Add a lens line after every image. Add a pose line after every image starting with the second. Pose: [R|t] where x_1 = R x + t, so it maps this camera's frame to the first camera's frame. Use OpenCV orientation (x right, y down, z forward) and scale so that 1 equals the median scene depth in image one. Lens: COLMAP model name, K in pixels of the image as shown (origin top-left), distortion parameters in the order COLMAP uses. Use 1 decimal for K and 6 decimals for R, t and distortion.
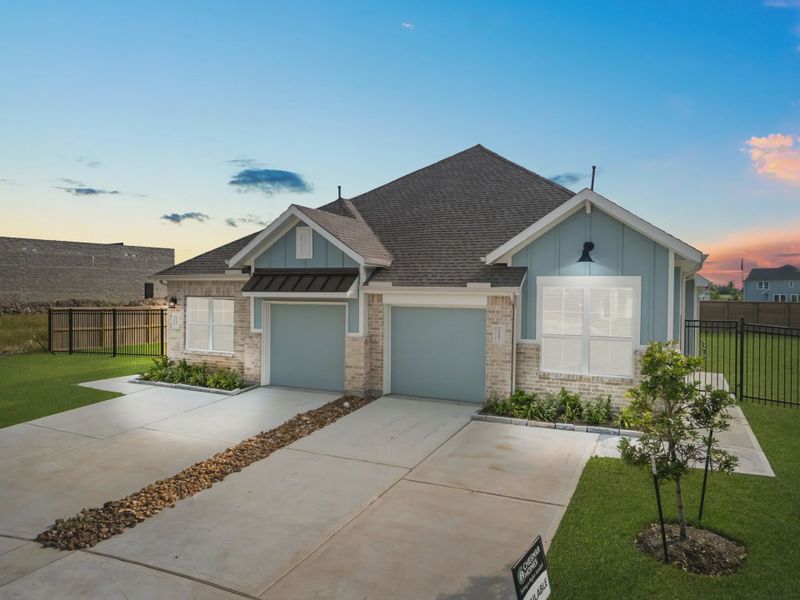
lens RADIAL K [[563.5, 0, 400.0], [0, 563.5, 300.0], [0, 0, 1]] dist [0.036932, -0.000781]
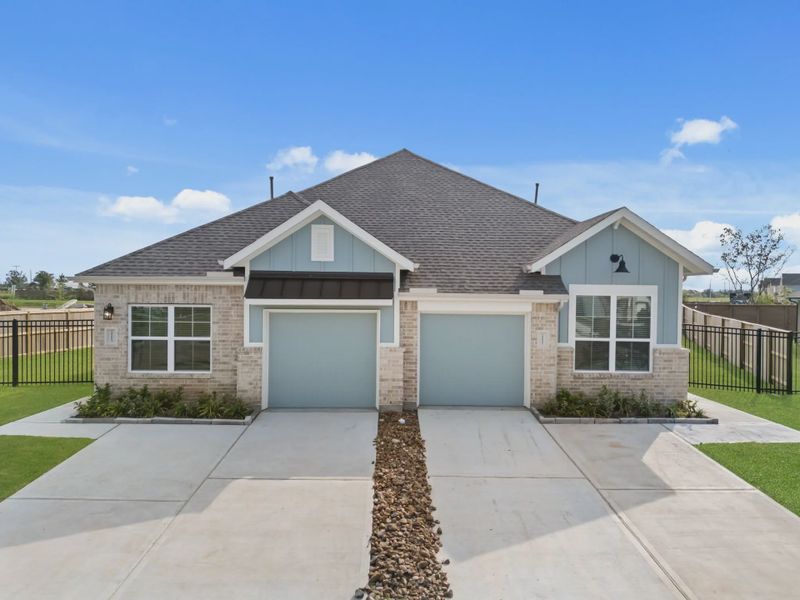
lens RADIAL K [[563.5, 0, 400.0], [0, 563.5, 300.0], [0, 0, 1]] dist [0.036932, -0.000781]
pose [[0.889035, -0.005170, 0.457811, -0.485263], [0.004933, 0.999986, 0.001712, -0.013740], [-0.457813, 0.000736, 0.889048, 0.168549]]
